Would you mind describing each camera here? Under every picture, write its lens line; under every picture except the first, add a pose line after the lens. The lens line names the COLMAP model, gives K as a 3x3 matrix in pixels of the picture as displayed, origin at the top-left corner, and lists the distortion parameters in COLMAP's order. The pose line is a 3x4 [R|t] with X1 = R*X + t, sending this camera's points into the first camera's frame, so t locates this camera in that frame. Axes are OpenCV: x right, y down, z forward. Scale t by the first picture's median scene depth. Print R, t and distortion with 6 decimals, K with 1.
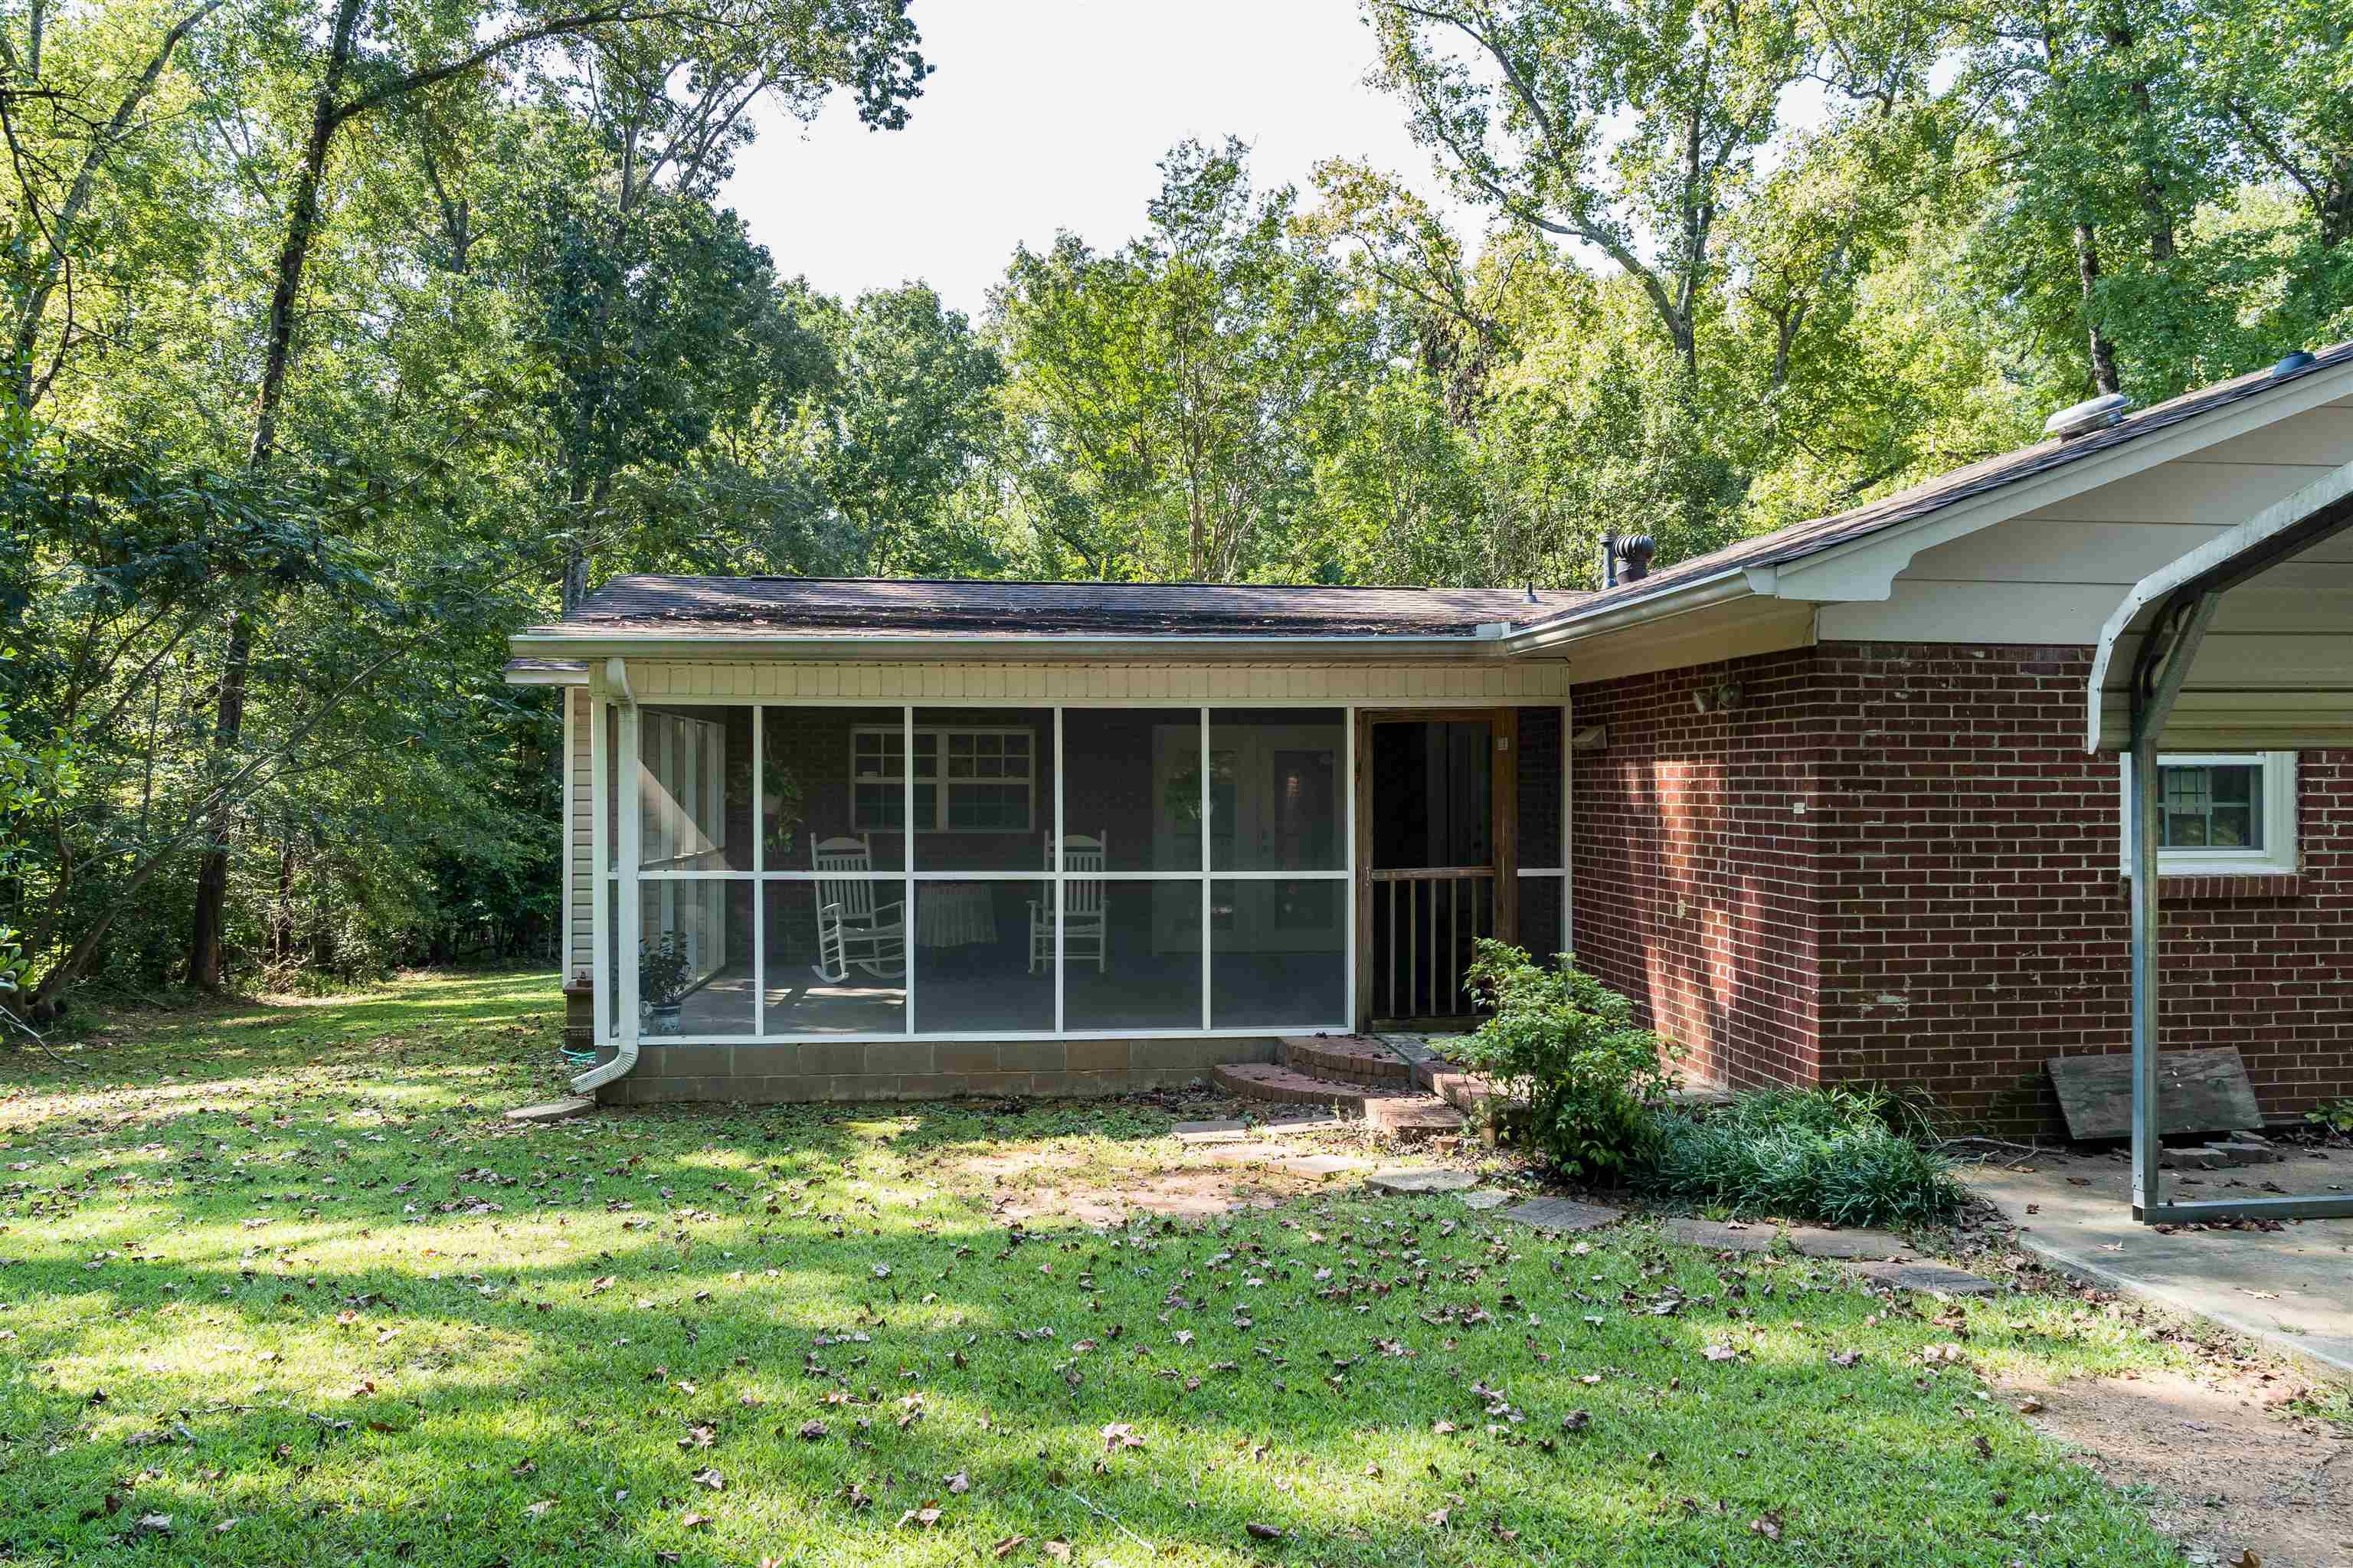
lens RADIAL K [[1644.1, 0, 1176.5], [0, 1644.1, 784.0], [0, 0, 1]] dist [-0.036235, 0.026984]
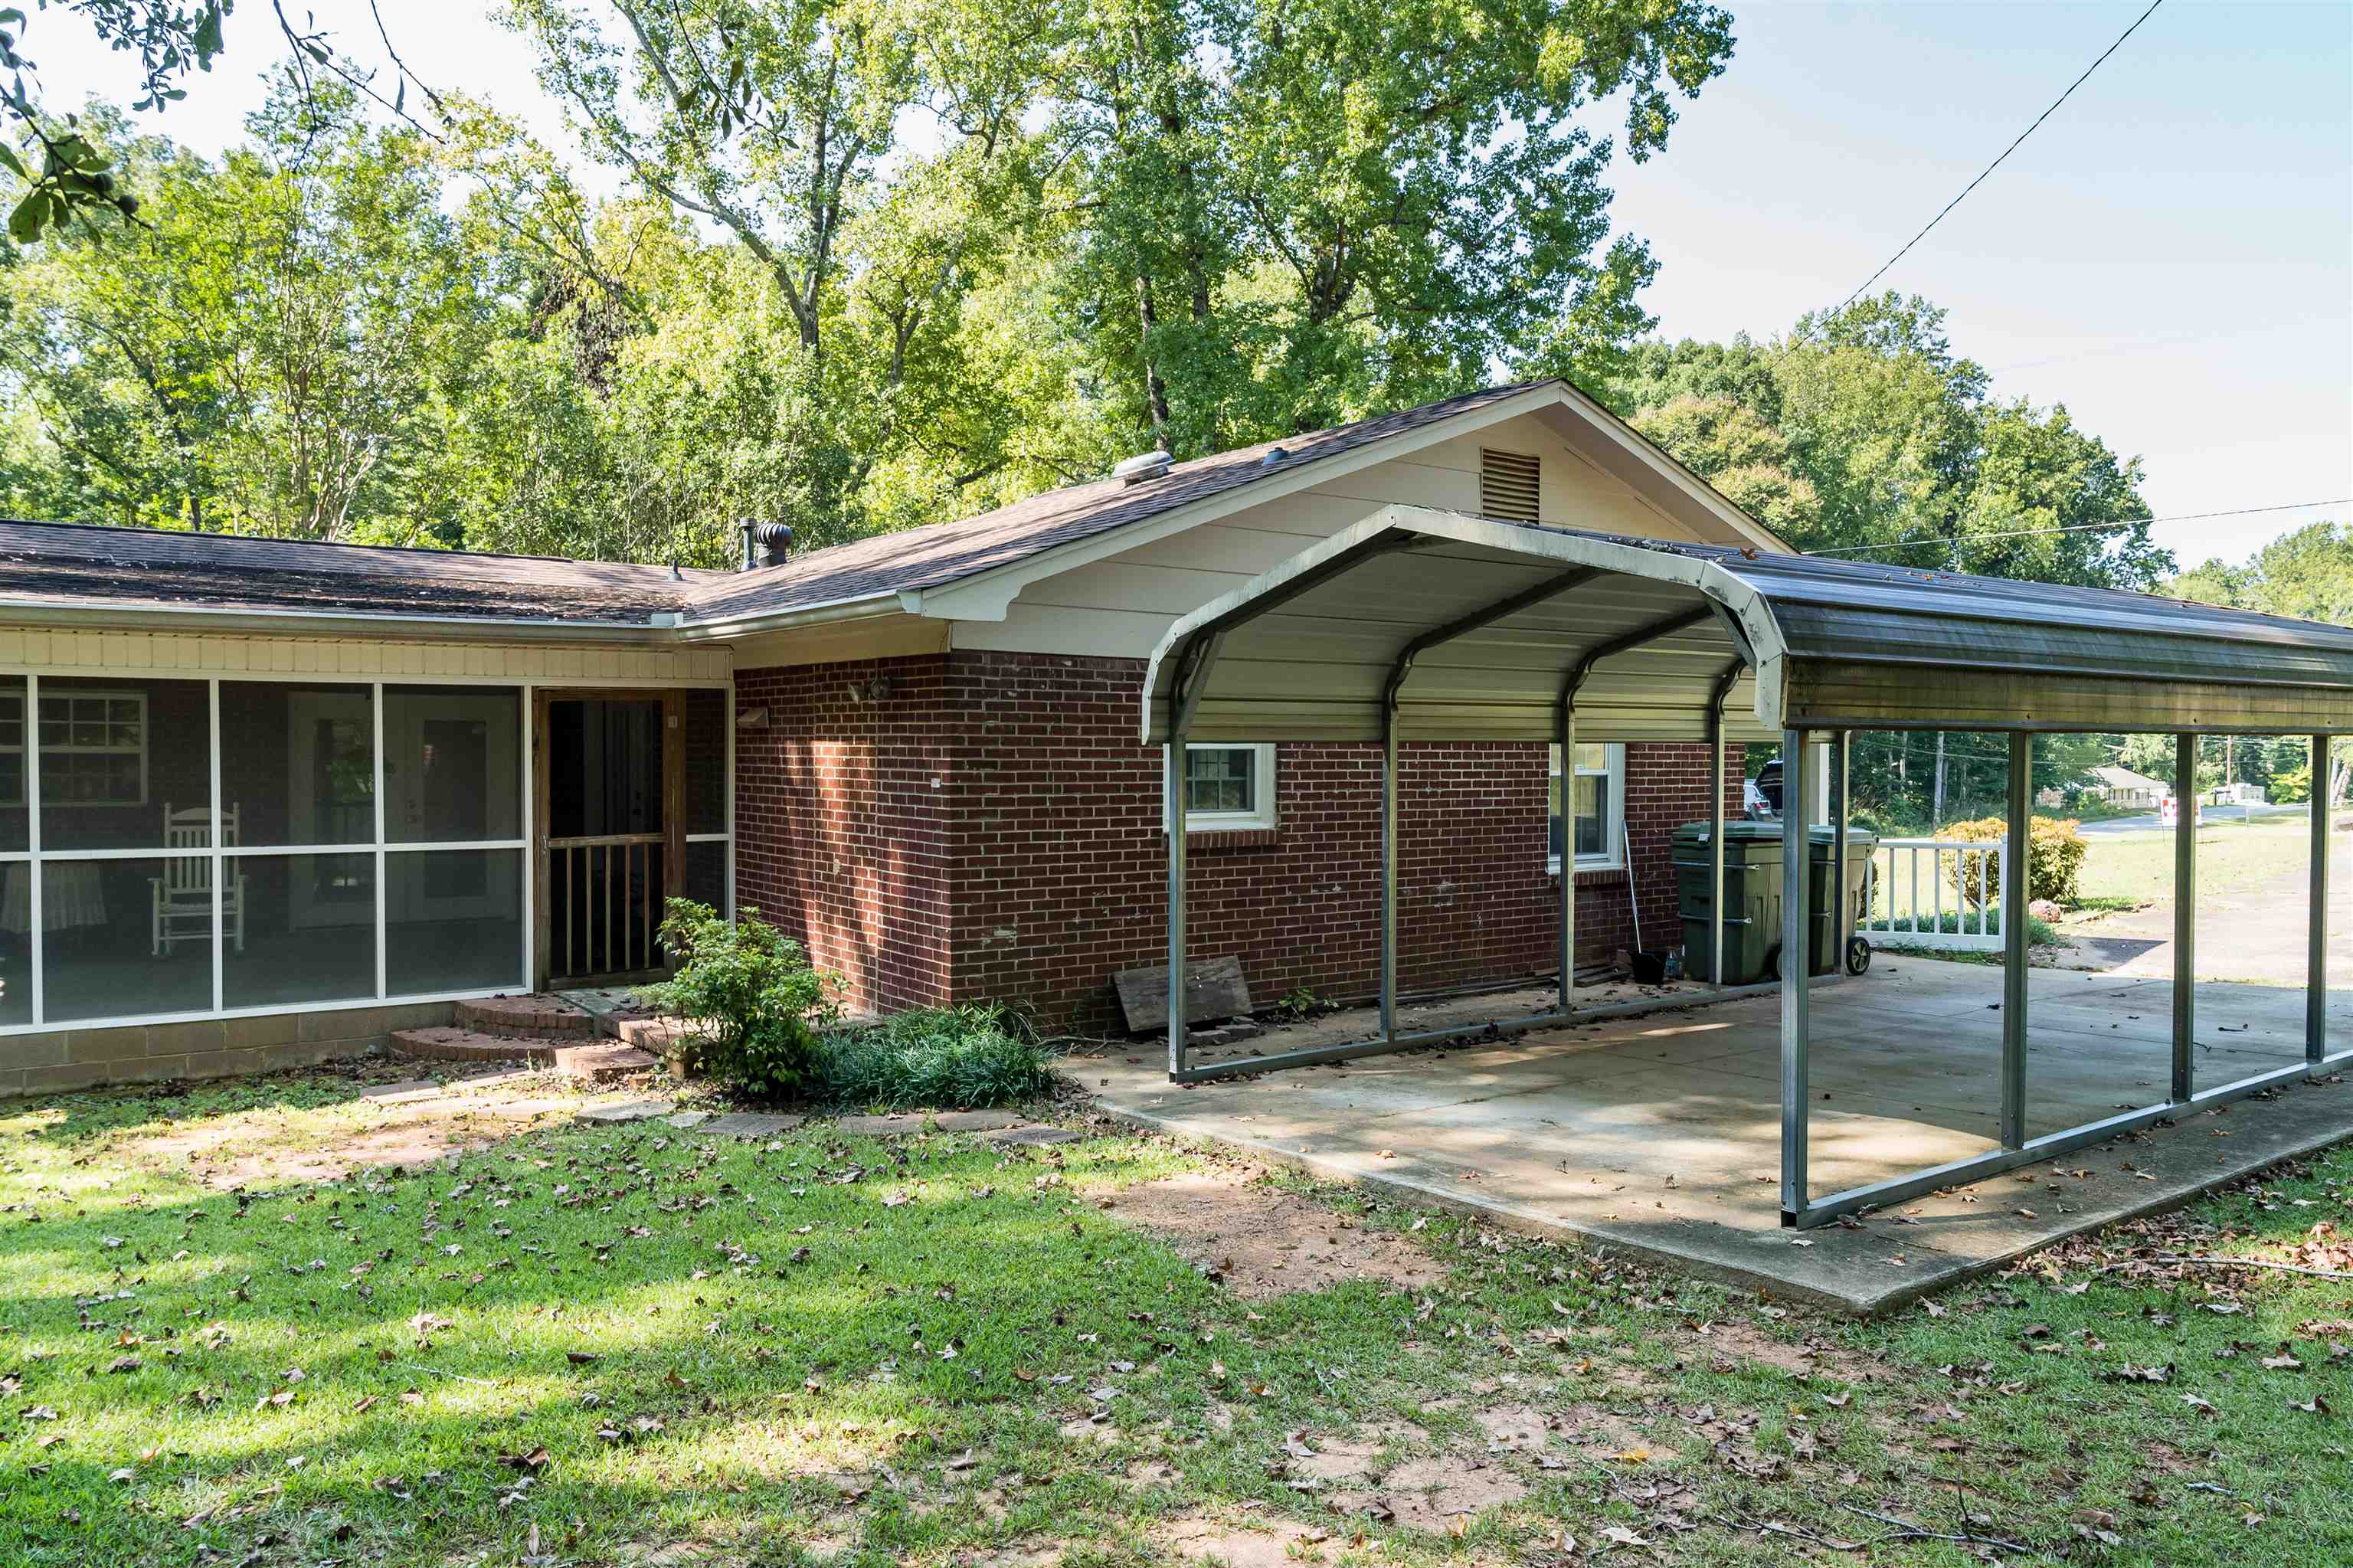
lens RADIAL K [[1601.6, 0, 1169.0], [0, 1601.6, 784.5], [0, 0, 1]] dist [-0.039091, 0.021961]
pose [[0.864512, -0.005324, 0.502583, -0.063463], [-0.006667, 0.999734, 0.022059, -0.010050], [-0.502567, -0.022420, 0.864247, -0.114068]]
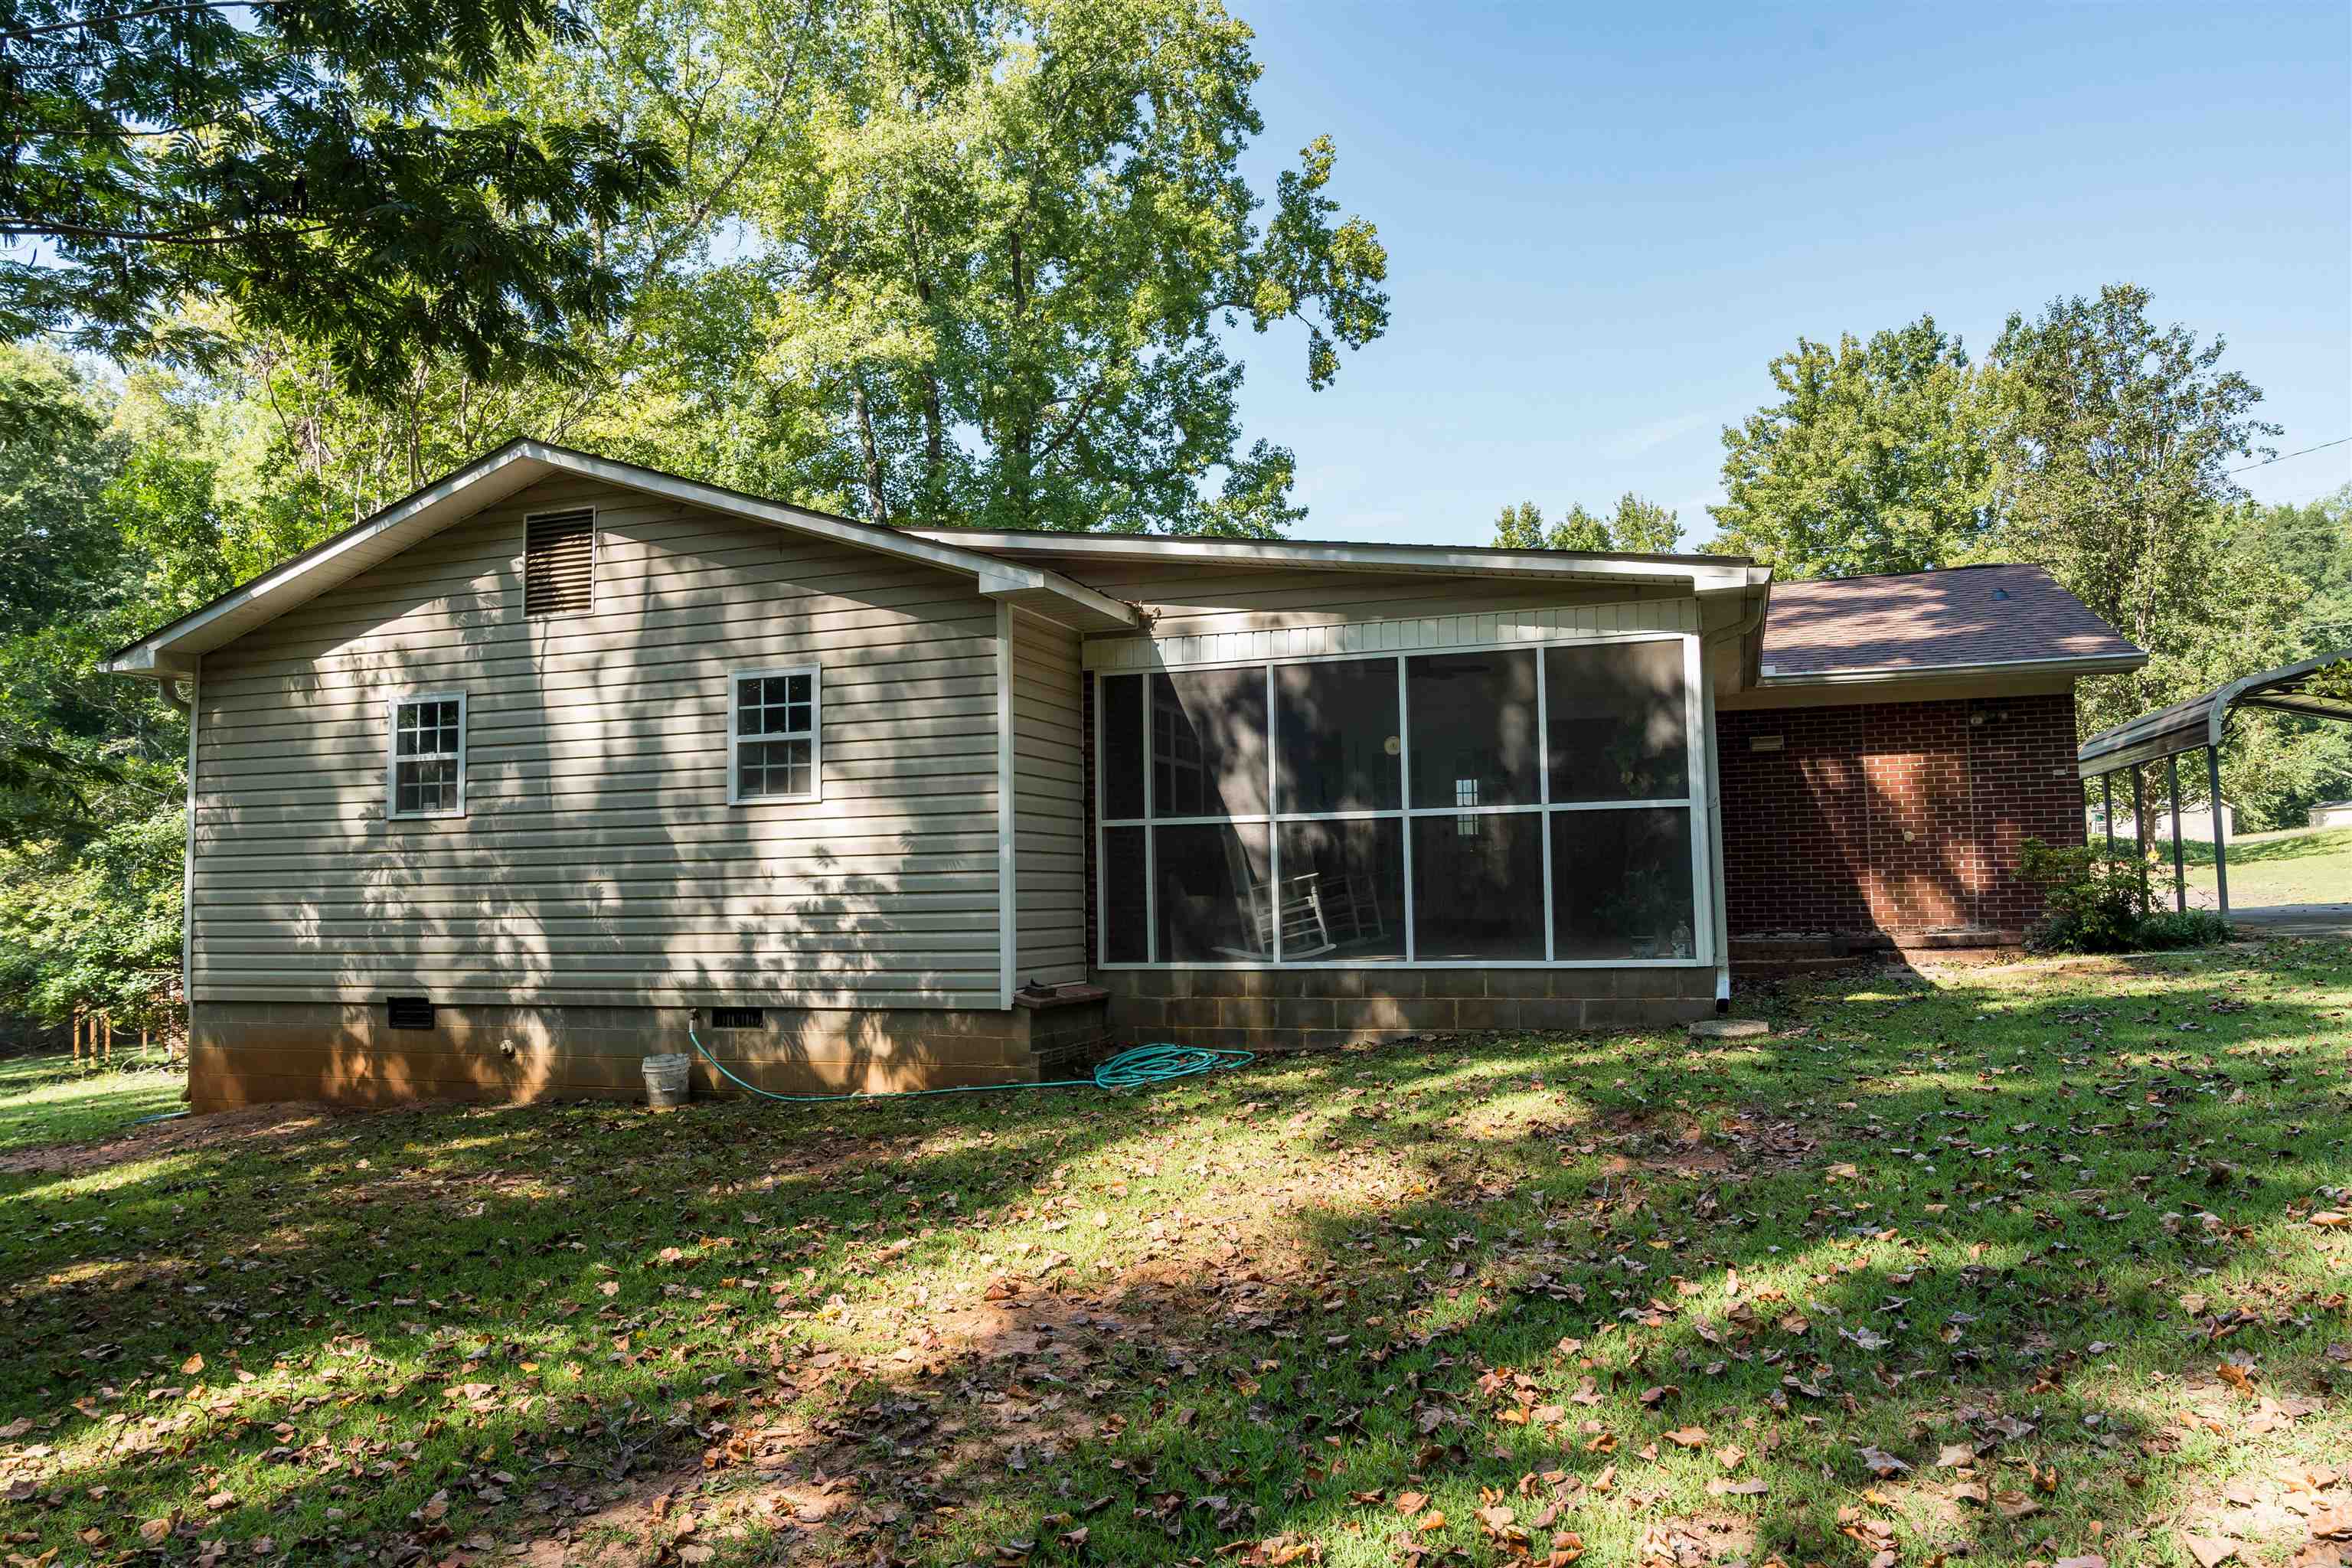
lens RADIAL K [[1600.9, 0, 1168.5], [0, 1600.9, 784.5], [0, 0, 1]] dist [-0.039091, 0.021961]
pose [[0.424411, 0.084369, 0.901531, -1.361043], [-0.009627, 0.996014, -0.088679, 0.151056], [-0.905419, 0.028958, 0.423531, 0.893861]]
